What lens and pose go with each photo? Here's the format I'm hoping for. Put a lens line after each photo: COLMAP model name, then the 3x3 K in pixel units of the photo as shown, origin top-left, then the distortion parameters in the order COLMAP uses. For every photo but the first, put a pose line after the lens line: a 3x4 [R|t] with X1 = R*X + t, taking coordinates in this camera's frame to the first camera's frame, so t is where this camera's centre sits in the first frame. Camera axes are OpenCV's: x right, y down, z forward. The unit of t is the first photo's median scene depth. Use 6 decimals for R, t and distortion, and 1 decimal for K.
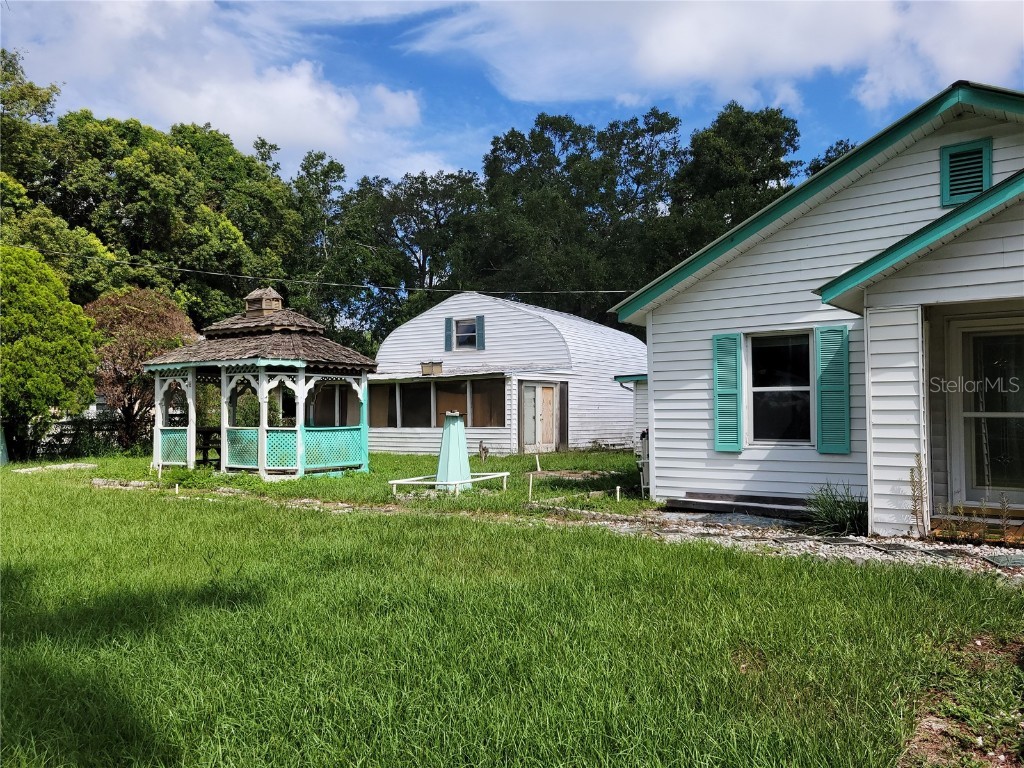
lens RADIAL K [[769.6, 0, 521.7], [0, 769.6, 386.2], [0, 0, 1]] dist [0.047333, -0.031717]
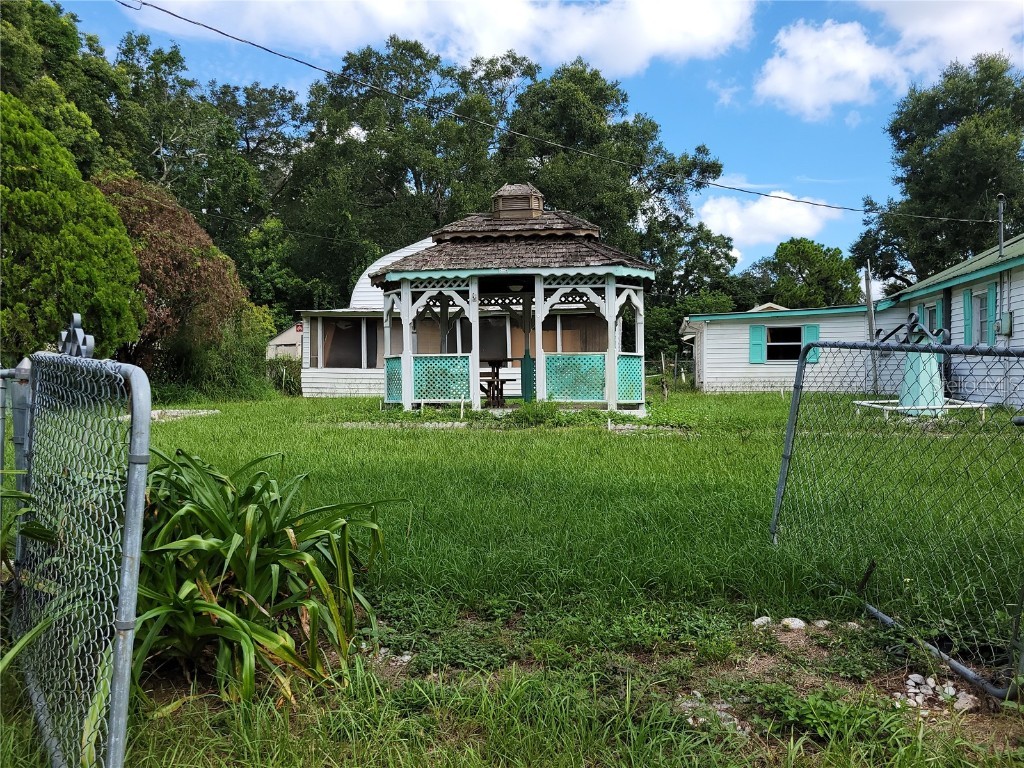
lens RADIAL K [[769.6, 0, 510.8], [0, 769.6, 384.8], [0, 0, 1]] dist [0.047333, -0.031717]
pose [[0.914007, -0.006519, 0.405646, -0.741046], [-0.013602, 0.998816, 0.046701, 0.049847], [-0.405470, -0.048203, 0.912837, 0.292014]]
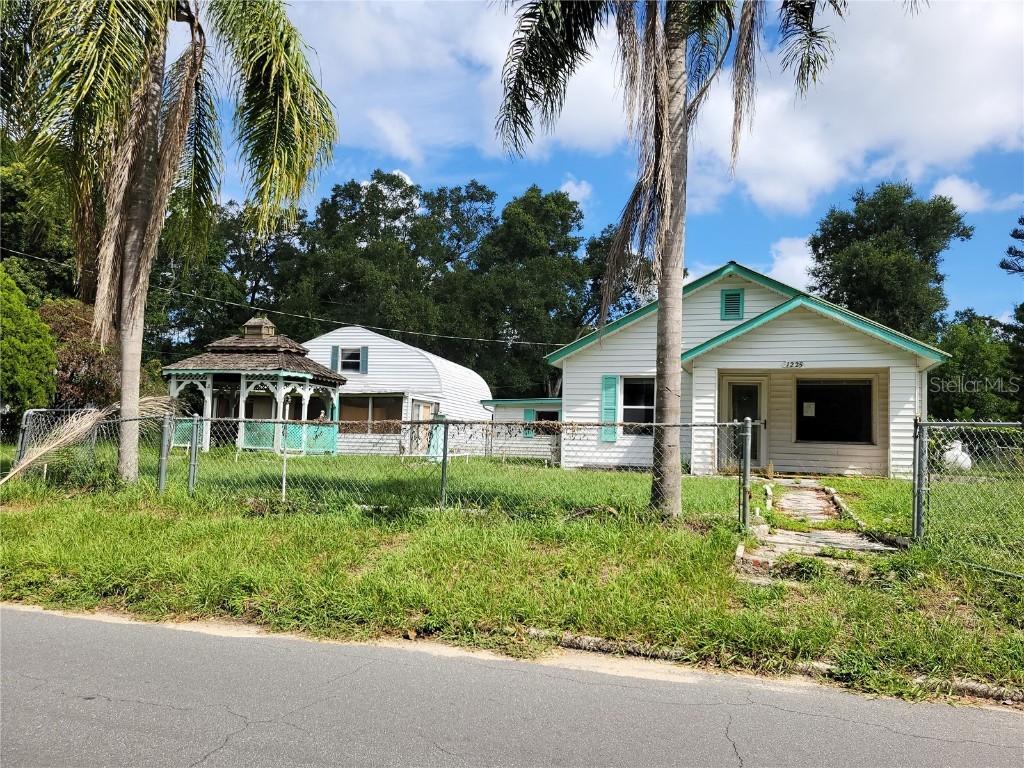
lens RADIAL K [[769.6, 0, 521.3], [0, 769.6, 389.0], [0, 0, 1]] dist [0.047333, -0.031717]
pose [[0.950172, 0.059364, 0.306023, -0.340113], [-0.047266, 0.997785, -0.046799, 0.040960], [-0.308123, 0.030003, 0.950873, -0.451914]]
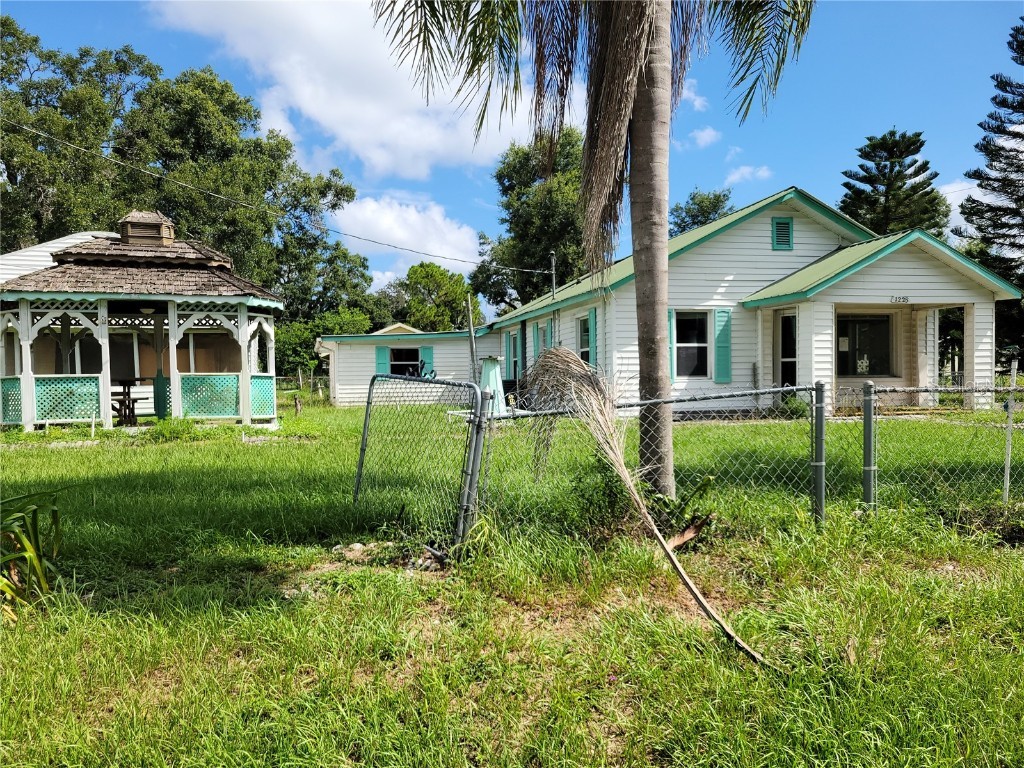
lens RADIAL K [[769.6, 0, 506.2], [0, 769.6, 399.5], [0, 0, 1]] dist [0.047333, -0.031717]
pose [[0.646471, -0.020012, 0.762676, -0.811159], [-0.016474, 0.999057, 0.040179, 0.041515], [-0.762761, -0.038538, 0.645531, 0.167461]]
